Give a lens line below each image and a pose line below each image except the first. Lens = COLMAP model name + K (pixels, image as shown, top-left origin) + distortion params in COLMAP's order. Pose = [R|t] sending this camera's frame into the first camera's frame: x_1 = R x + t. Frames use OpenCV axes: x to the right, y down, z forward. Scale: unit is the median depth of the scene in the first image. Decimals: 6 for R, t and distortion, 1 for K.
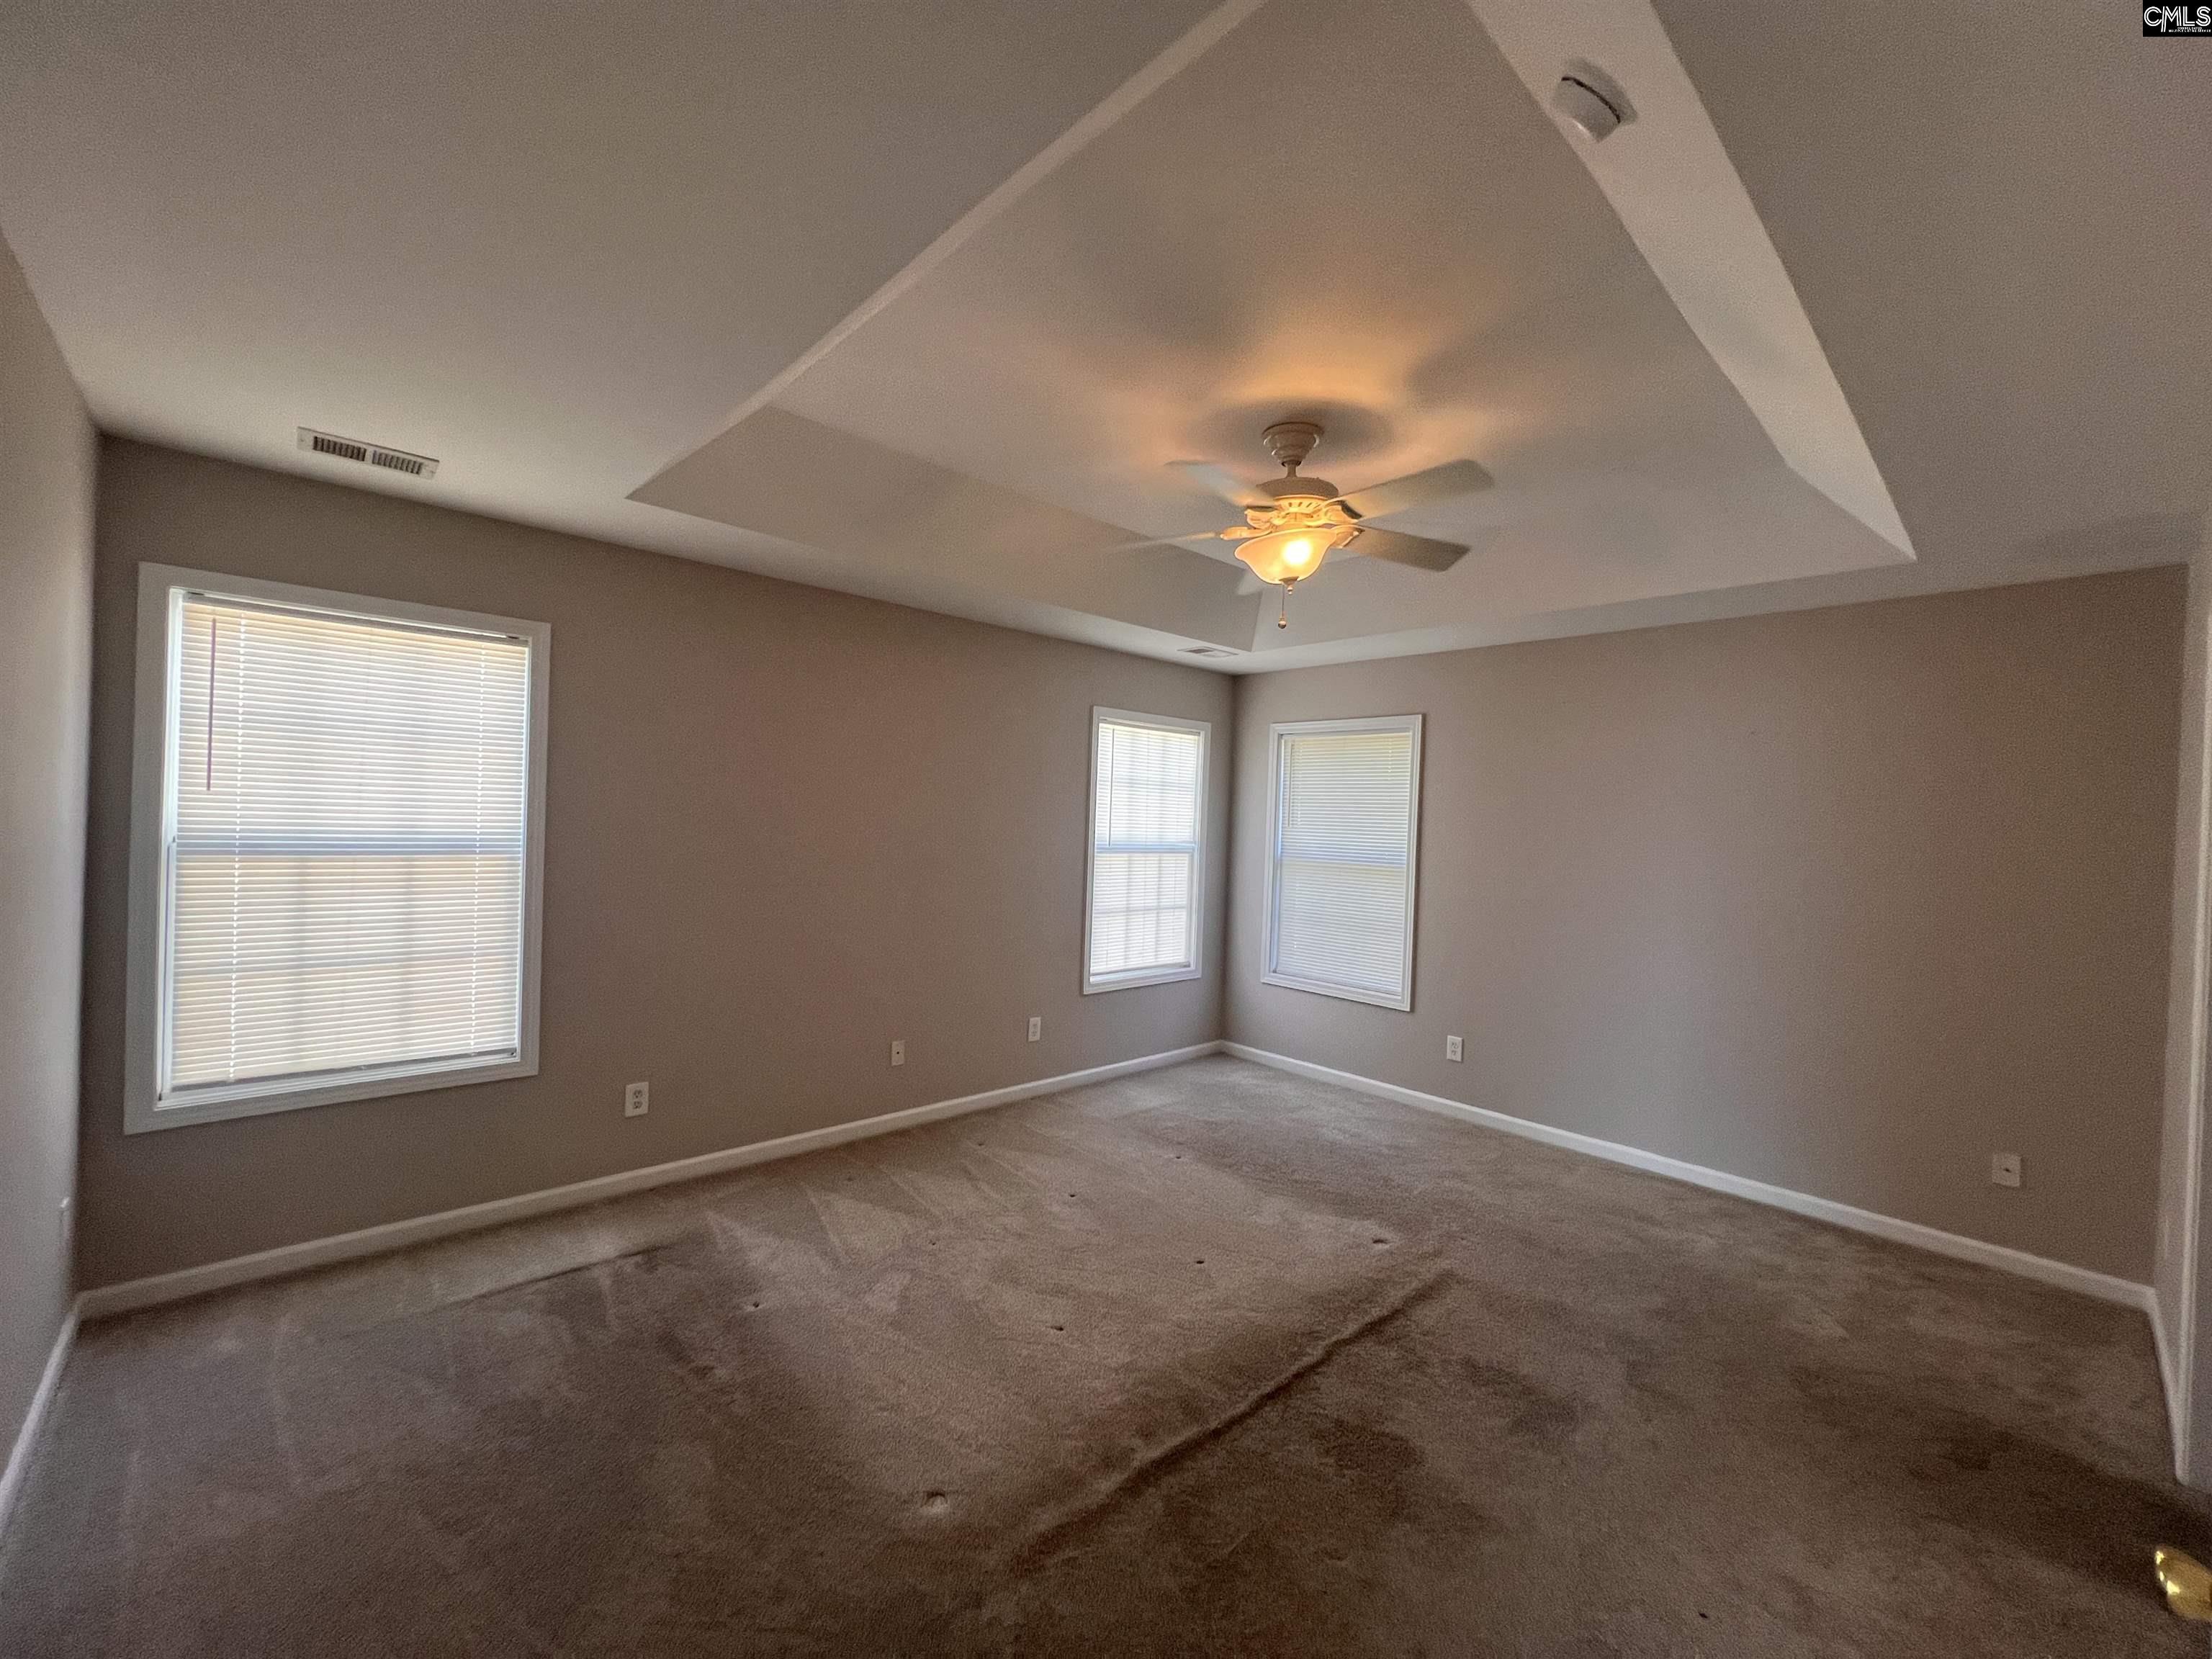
lens RADIAL K [[893.4, 0, 1102.0], [0, 893.4, 825.3], [0, 0, 1]] dist [0.016102, 0.000000]
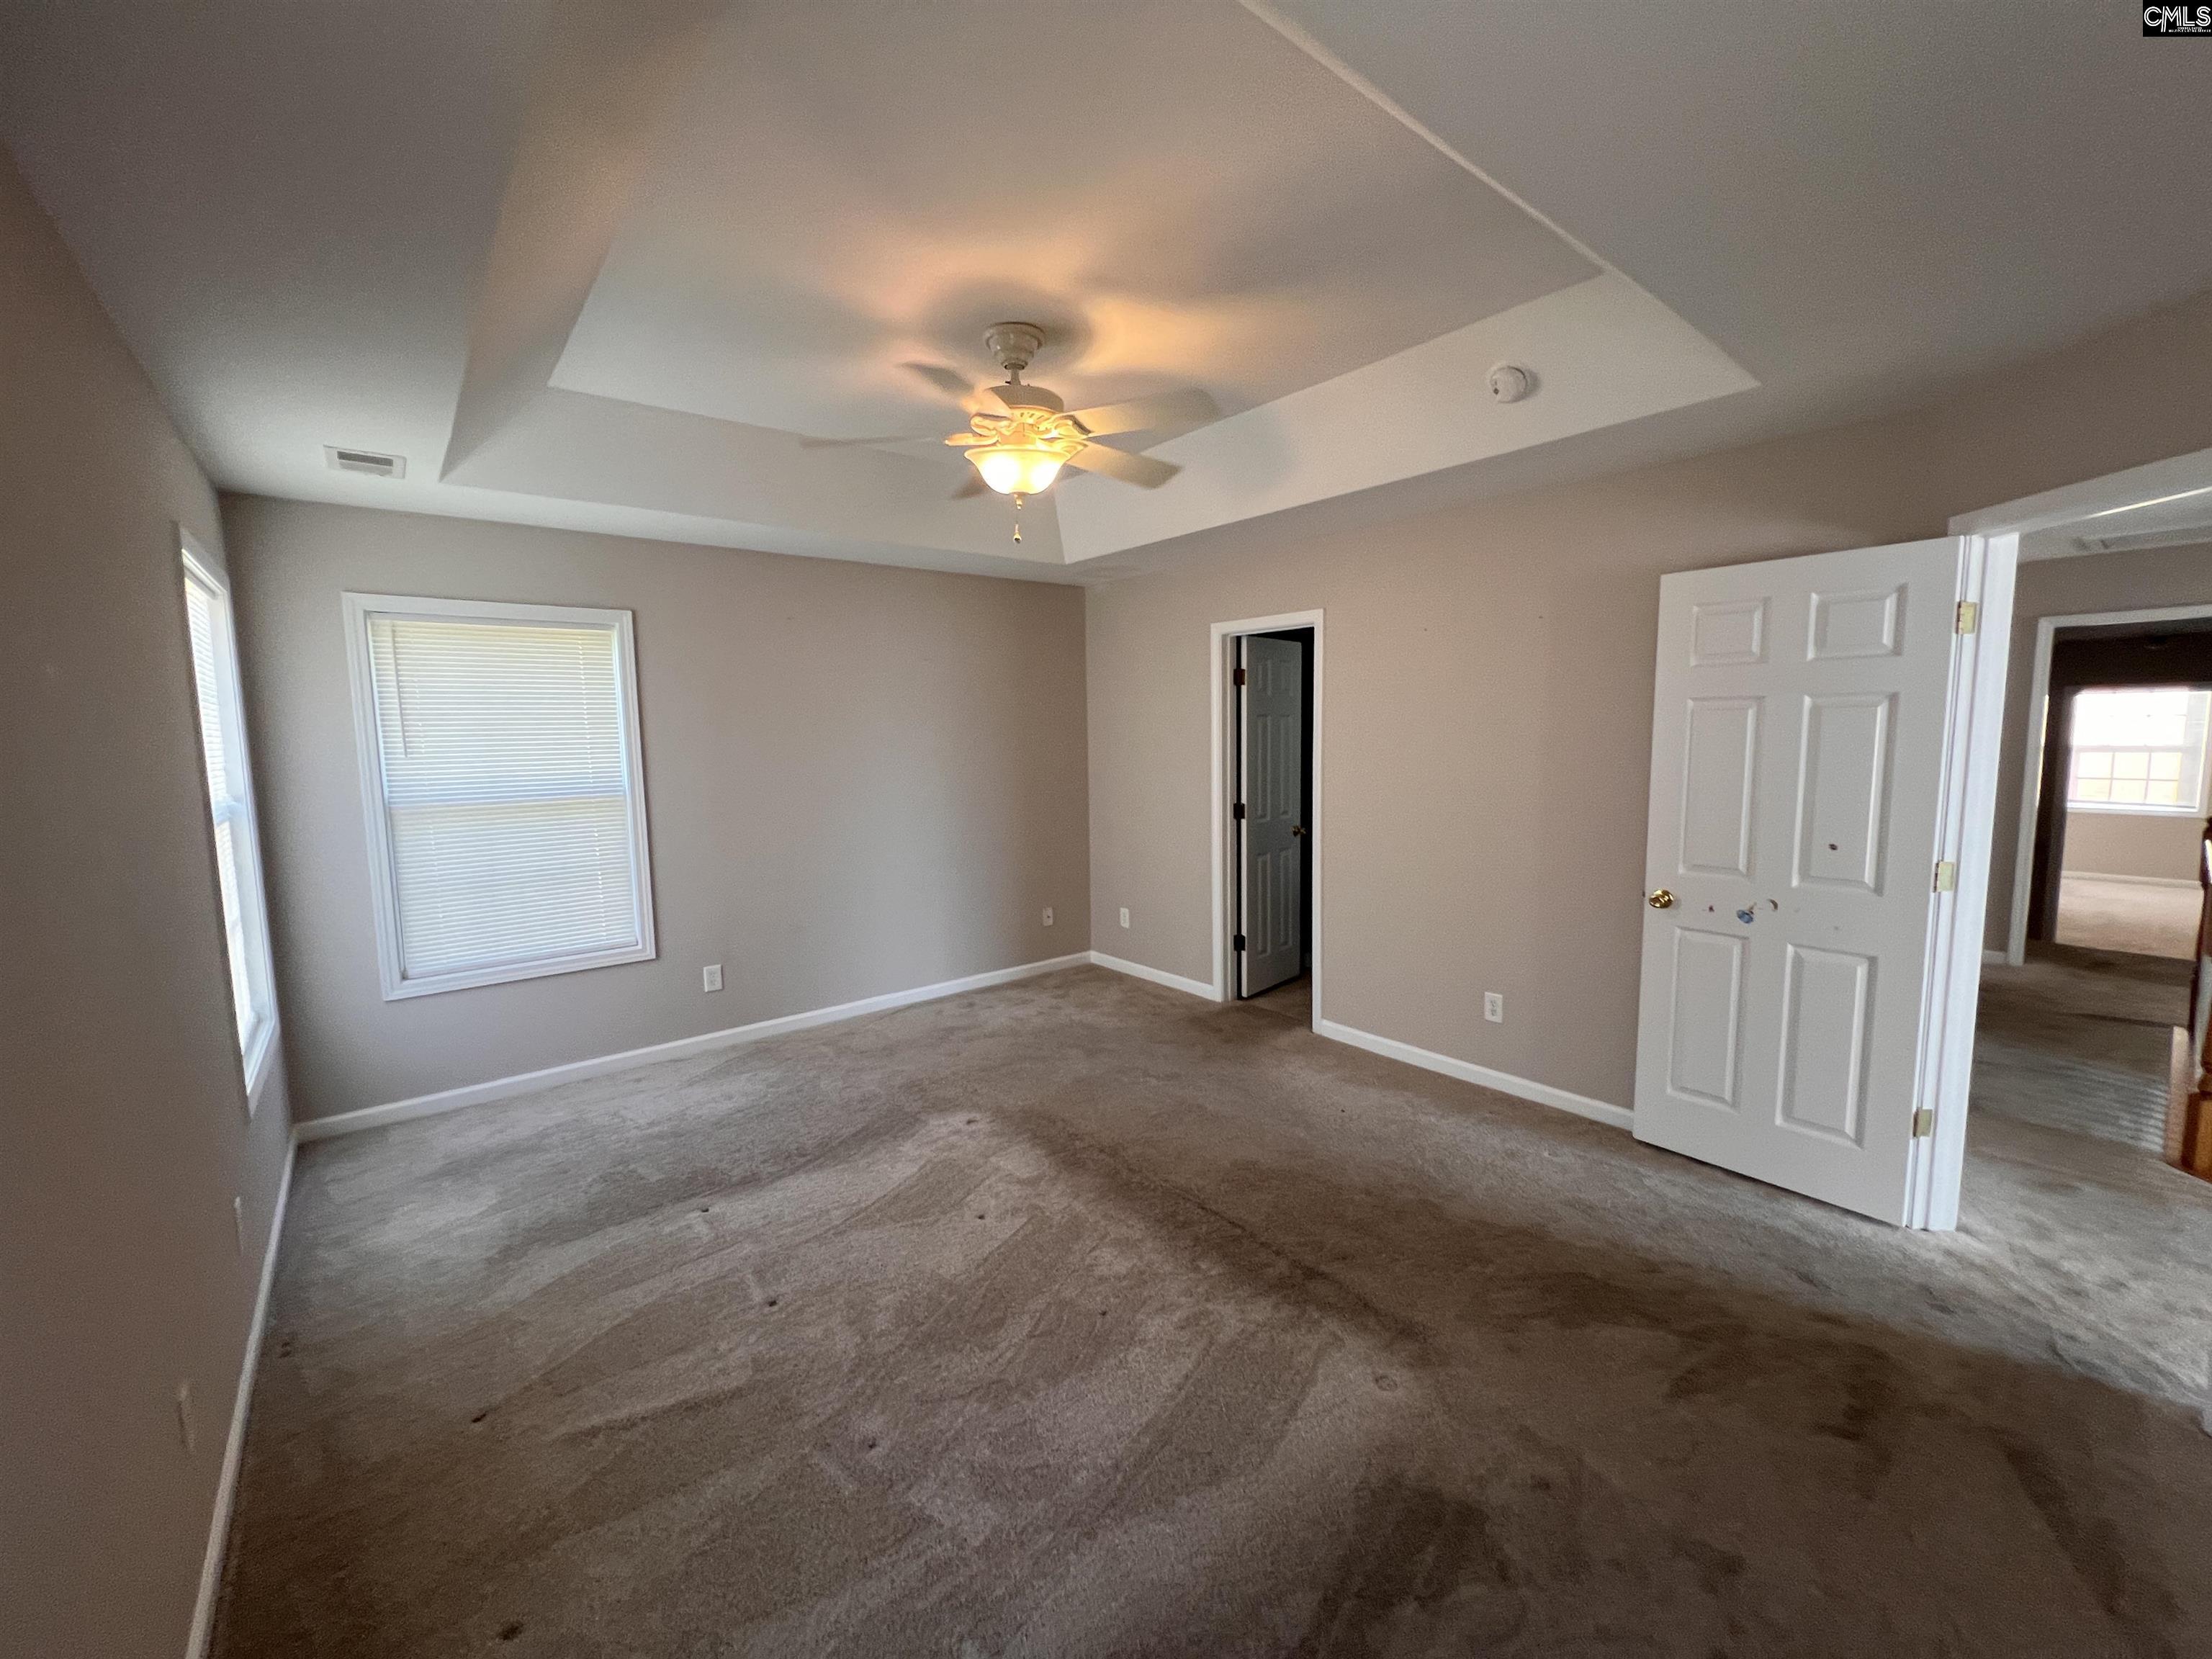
lens RADIAL K [[893.4, 0, 1102.0], [0, 893.4, 825.3], [0, 0, 1]] dist [0.016102, 0.000000]
pose [[0.075398, -0.142342, 0.986942, -0.674387], [0.030601, 0.989623, 0.140390, -0.042301], [-0.996684, 0.019616, 0.078972, 0.714162]]
